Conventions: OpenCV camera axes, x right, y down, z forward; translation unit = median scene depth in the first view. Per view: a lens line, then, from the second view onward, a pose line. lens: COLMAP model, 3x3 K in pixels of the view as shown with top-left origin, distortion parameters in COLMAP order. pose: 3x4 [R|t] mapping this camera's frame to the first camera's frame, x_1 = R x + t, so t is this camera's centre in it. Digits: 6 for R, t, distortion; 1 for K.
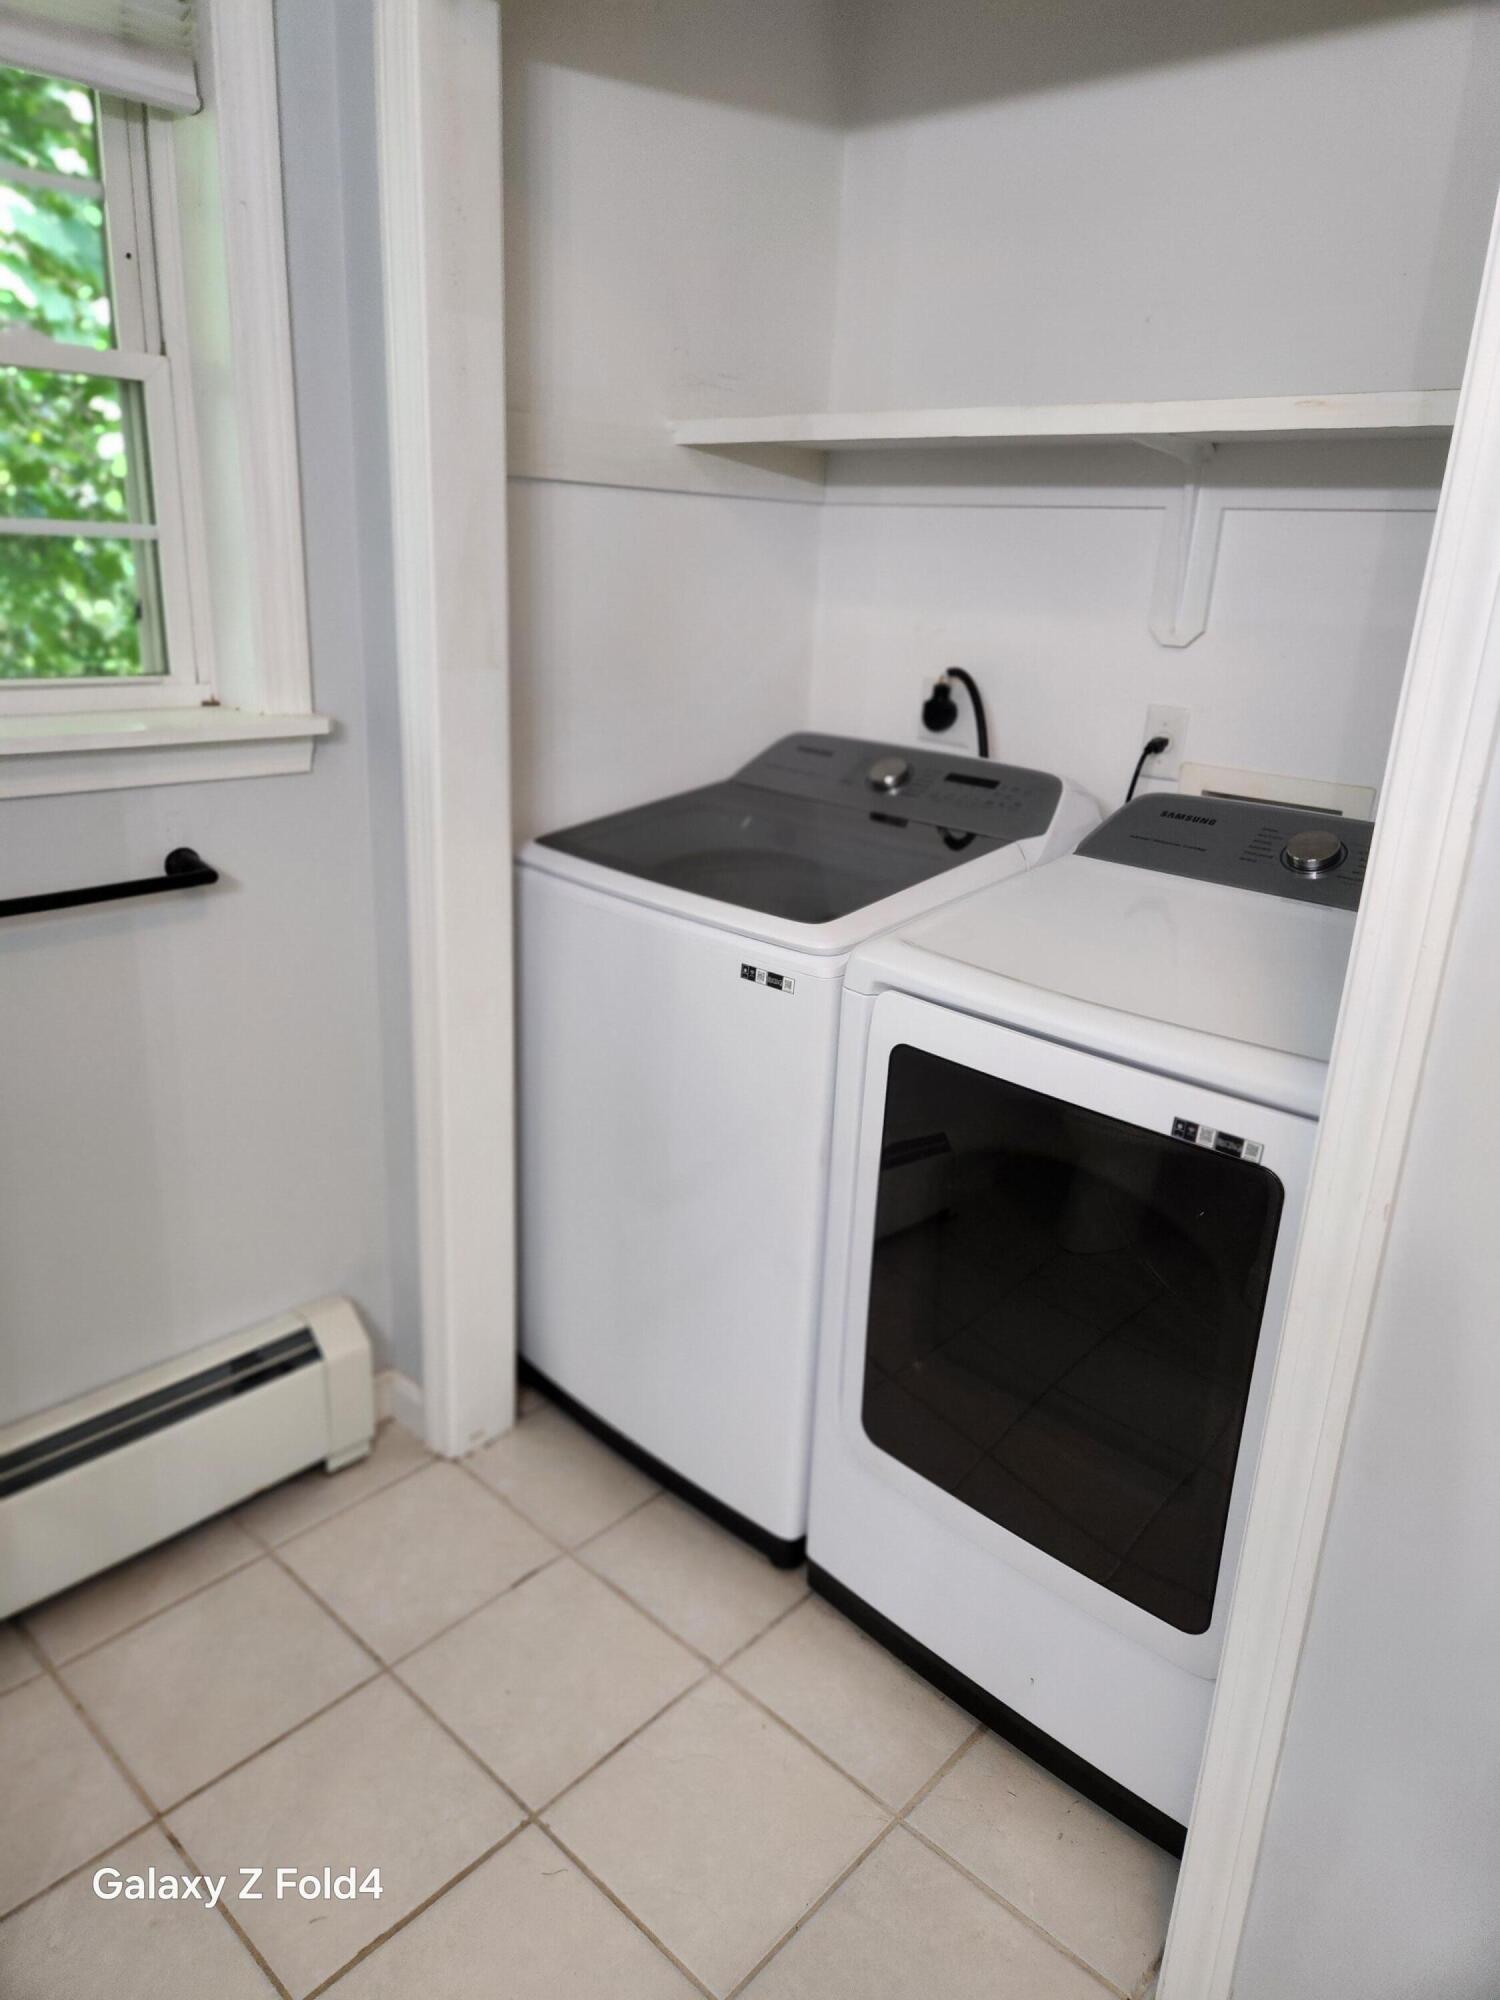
lens RADIAL K [[1349.3, 0, 750.9], [0, 1349.3, 978.9], [0, 0, 1]] dist [0.038870, -0.001516]
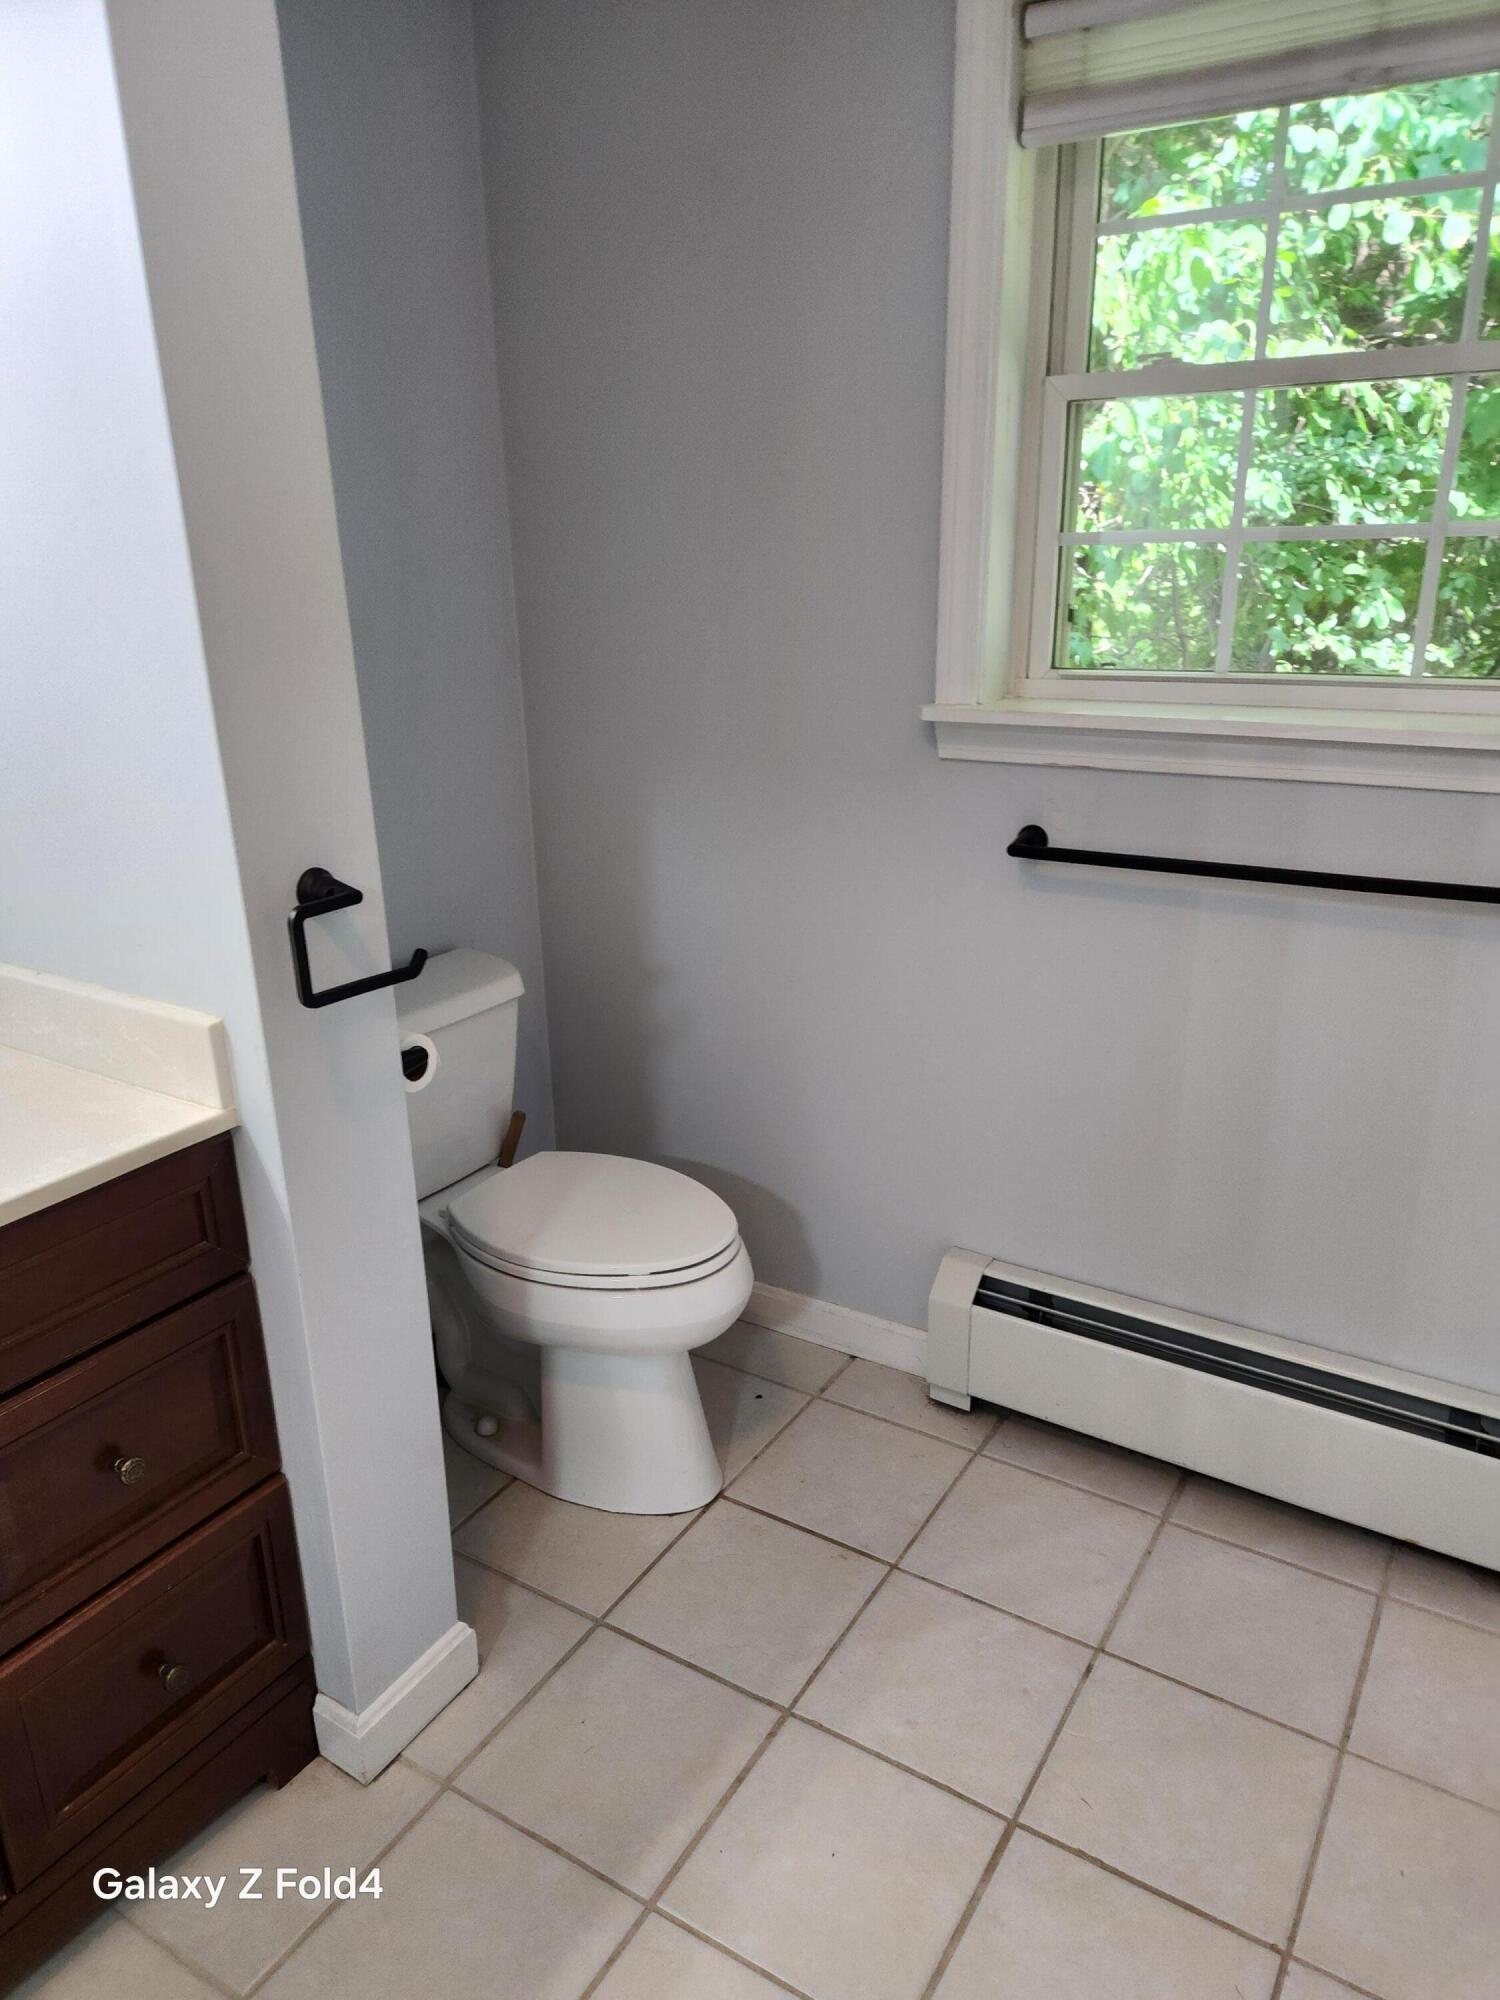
lens RADIAL K [[1338.1, 0, 755.0], [0, 1338.1, 1045.7], [0, 0, 1]] dist [0.086387, -0.081841]
pose [[0.200951, 0.294724, -0.934214, 0.372756], [-0.282162, 0.930665, 0.232911, -0.045204], [0.938085, 0.216796, 0.270178, 0.260287]]
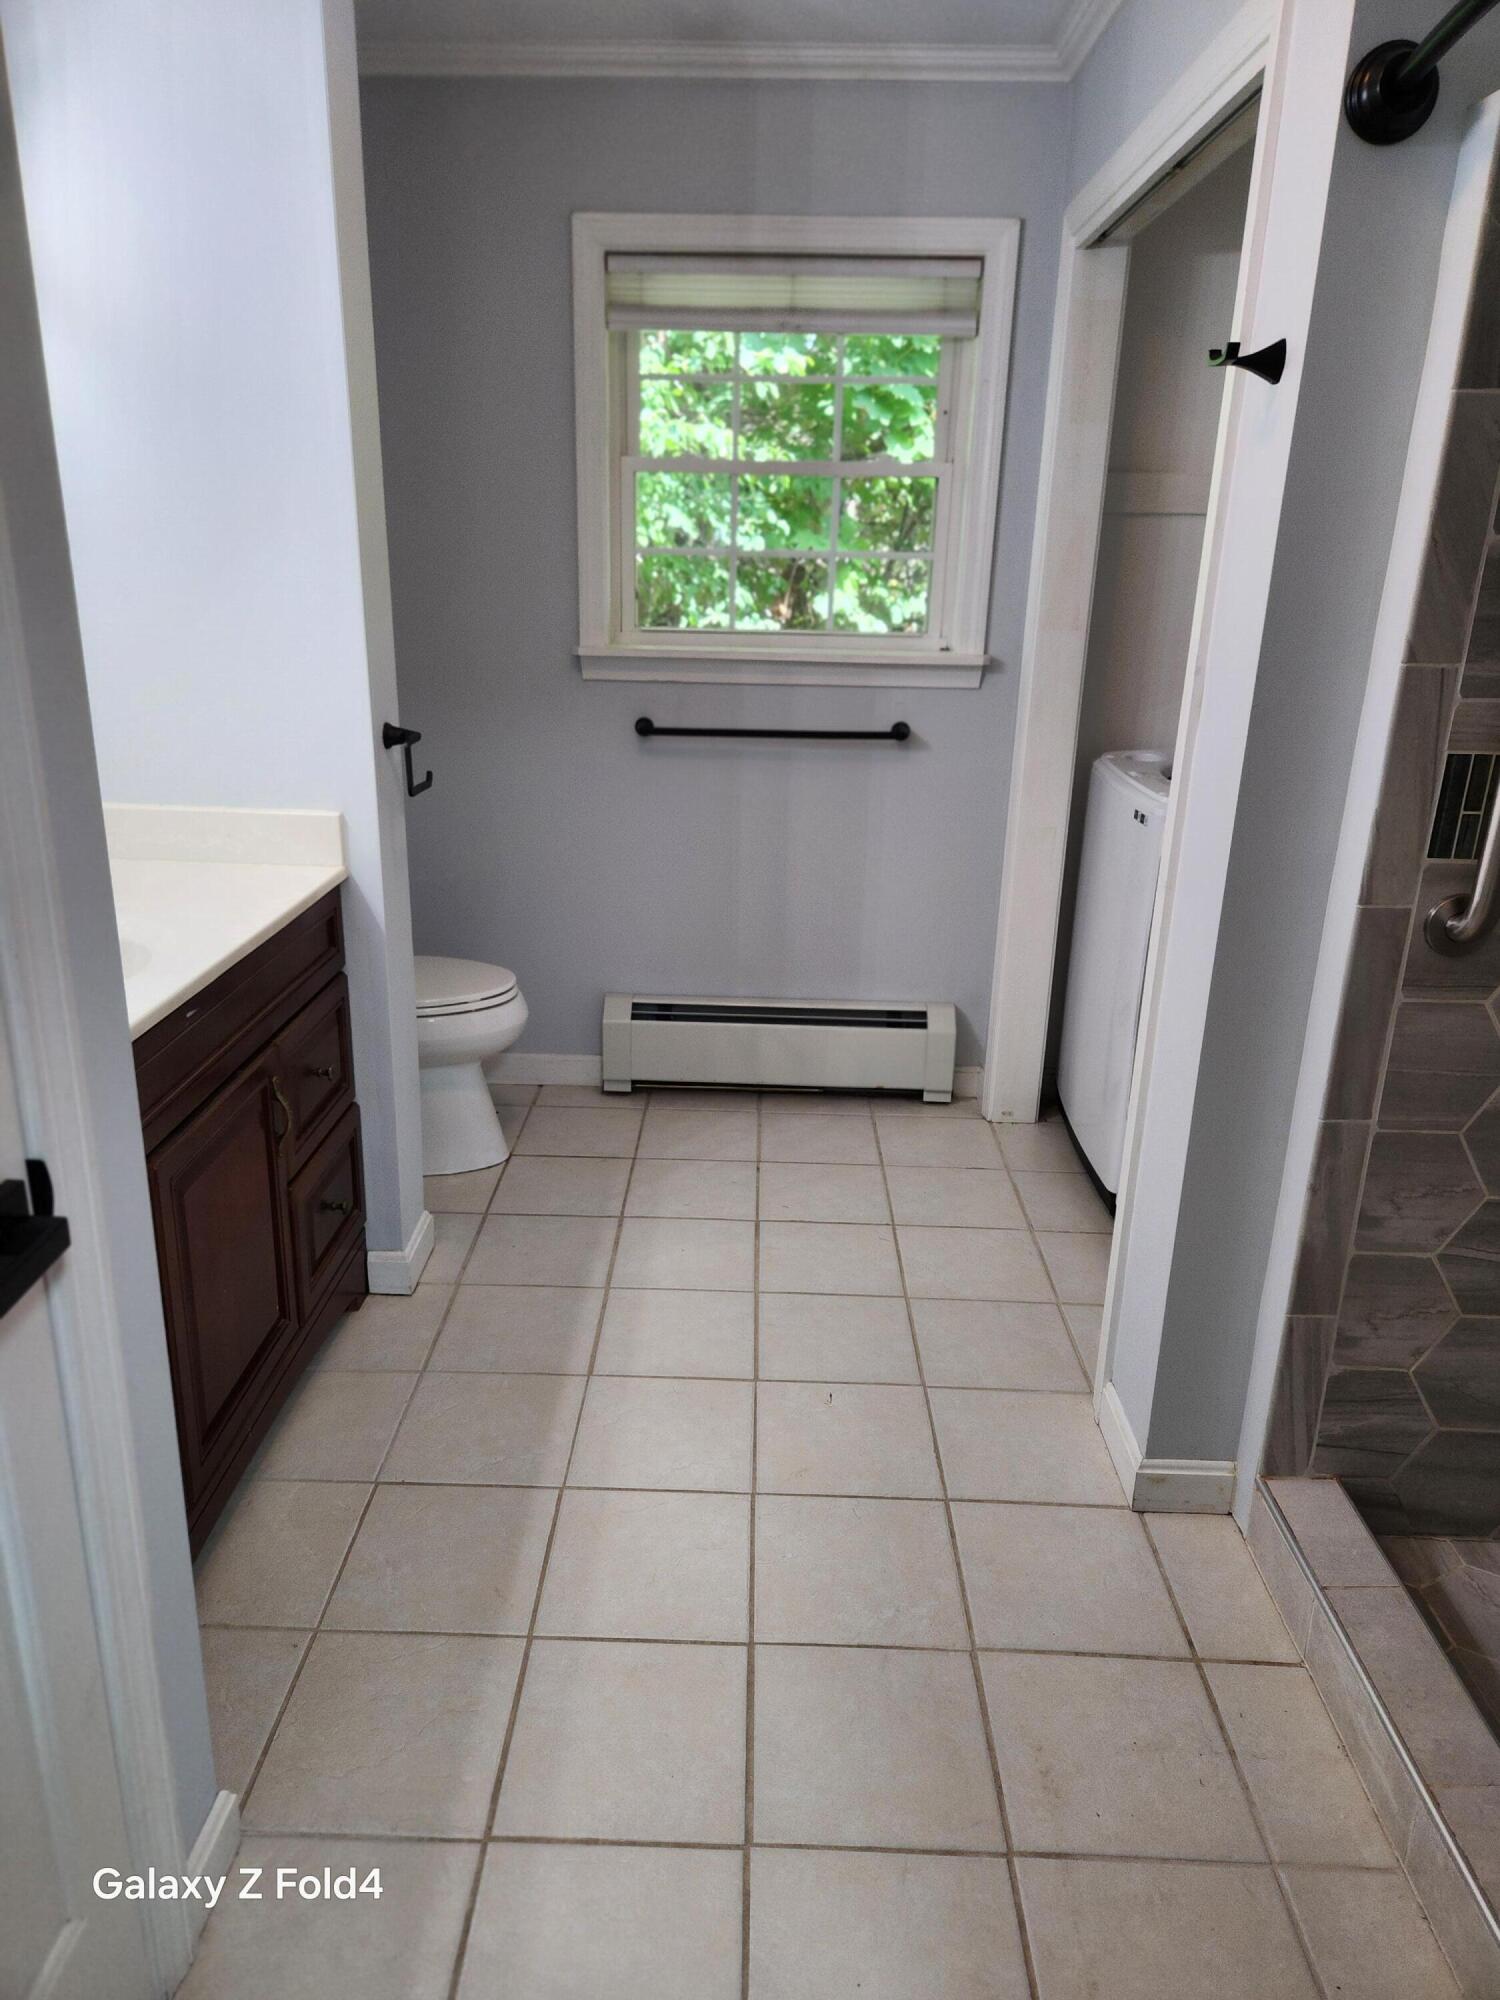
lens RADIAL K [[1340.3, 0, 739.4], [0, 1340.3, 1005.2], [0, 0, 1]] dist [0.095792, -0.080880]
pose [[0.669950, 0.214434, -0.710764, 0.837246], [-0.223845, 0.971169, 0.082005, 0.181229], [0.707856, 0.104162, 0.698634, -0.431204]]
